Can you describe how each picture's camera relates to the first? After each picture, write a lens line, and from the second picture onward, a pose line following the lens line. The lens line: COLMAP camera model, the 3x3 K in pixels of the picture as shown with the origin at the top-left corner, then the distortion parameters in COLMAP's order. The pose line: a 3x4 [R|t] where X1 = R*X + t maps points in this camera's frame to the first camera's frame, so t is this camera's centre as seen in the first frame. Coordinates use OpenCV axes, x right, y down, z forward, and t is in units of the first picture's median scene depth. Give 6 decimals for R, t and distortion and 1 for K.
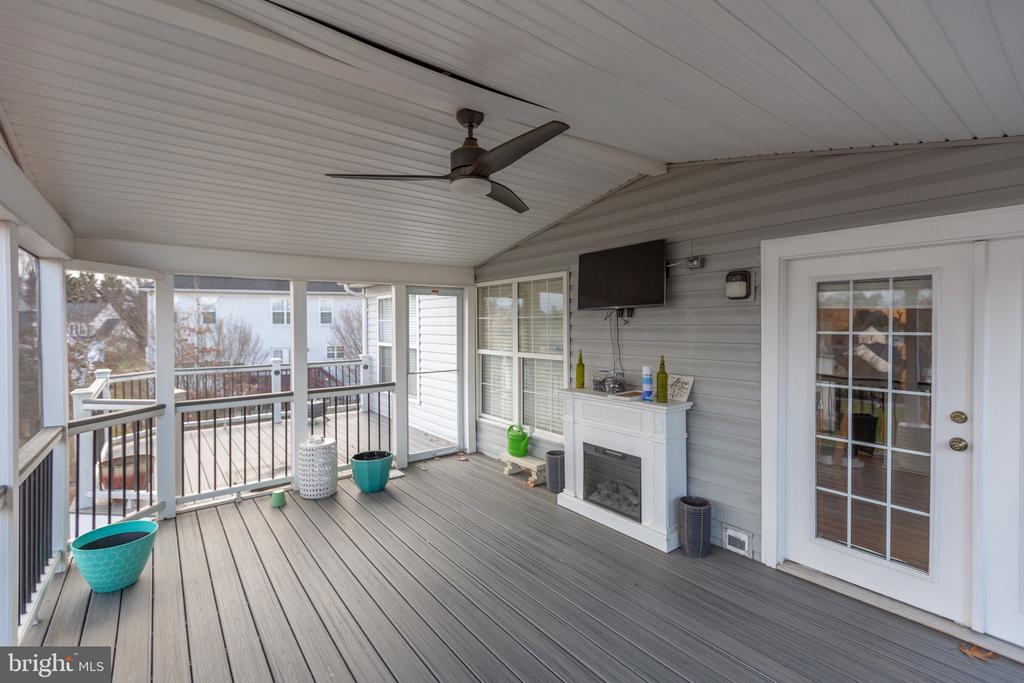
lens RADIAL K [[466.3, 0, 514.8], [0, 466.3, 328.0], [0, 0, 1]] dist [-0.000865, -0.000242]
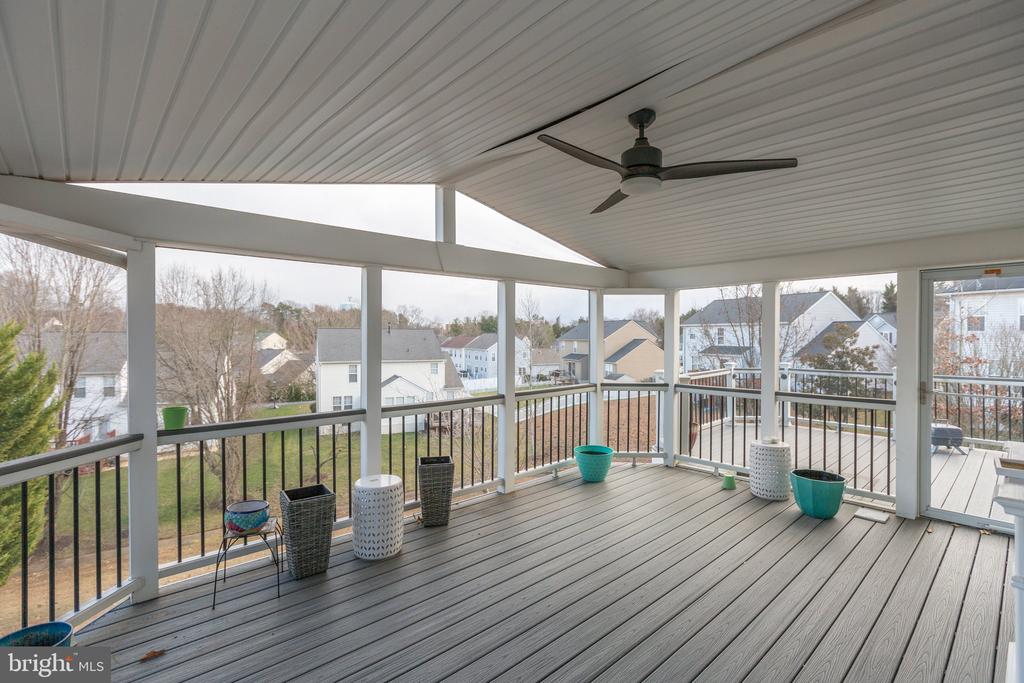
lens RADIAL K [[466.3, 0, 514.8], [0, 466.3, 328.0], [0, 0, 1]] dist [-0.000865, -0.000242]
pose [[0.079172, -0.010713, -0.996803, 0.545475], [-0.009295, 0.999891, -0.011485, 0.016170], [0.996818, 0.010174, 0.079064, 0.387832]]
